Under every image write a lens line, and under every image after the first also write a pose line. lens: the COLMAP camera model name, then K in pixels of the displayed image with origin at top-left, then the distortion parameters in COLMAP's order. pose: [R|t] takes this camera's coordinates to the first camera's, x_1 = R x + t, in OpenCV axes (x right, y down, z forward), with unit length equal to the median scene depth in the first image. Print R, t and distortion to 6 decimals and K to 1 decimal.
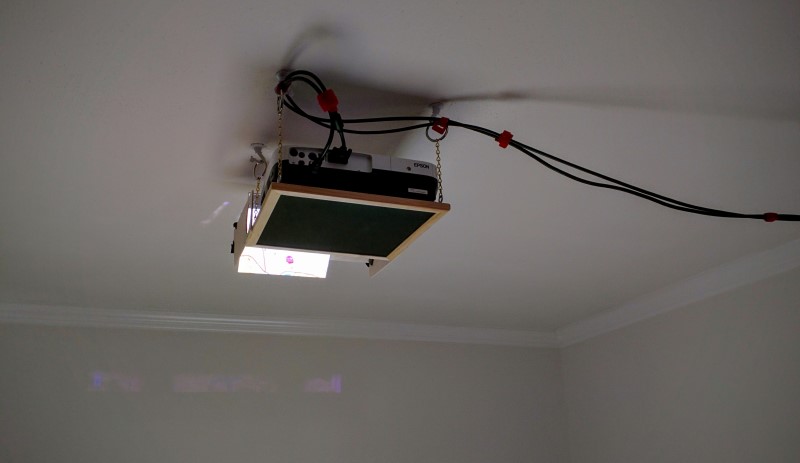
lens RADIAL K [[688.7, 0, 400.0], [0, 688.7, 231.5], [0, 0, 1]] dist [-0.000797, -0.004931]
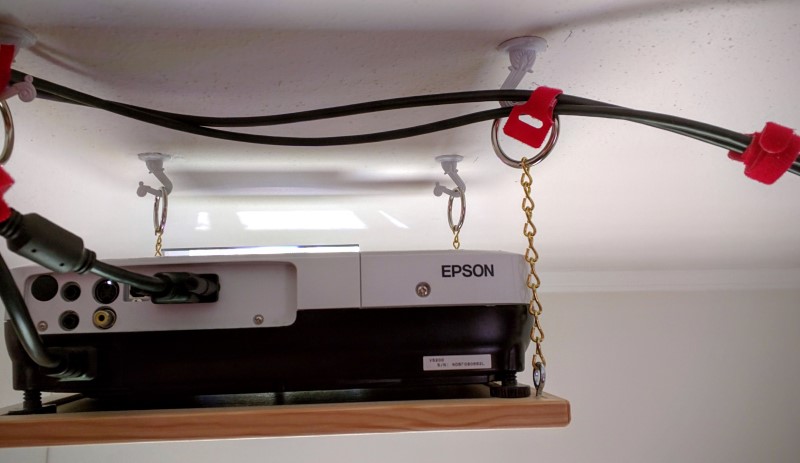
lens RADIAL K [[688.7, 0, 400.0], [0, 688.7, 231.5], [0, 0, 1]] dist [-0.000797, -0.004931]
pose [[0.957878, -0.038665, -0.284562, 0.087406], [0.100362, 0.973485, 0.205561, -0.173123], [0.269068, -0.225462, 0.936360, 0.686884]]
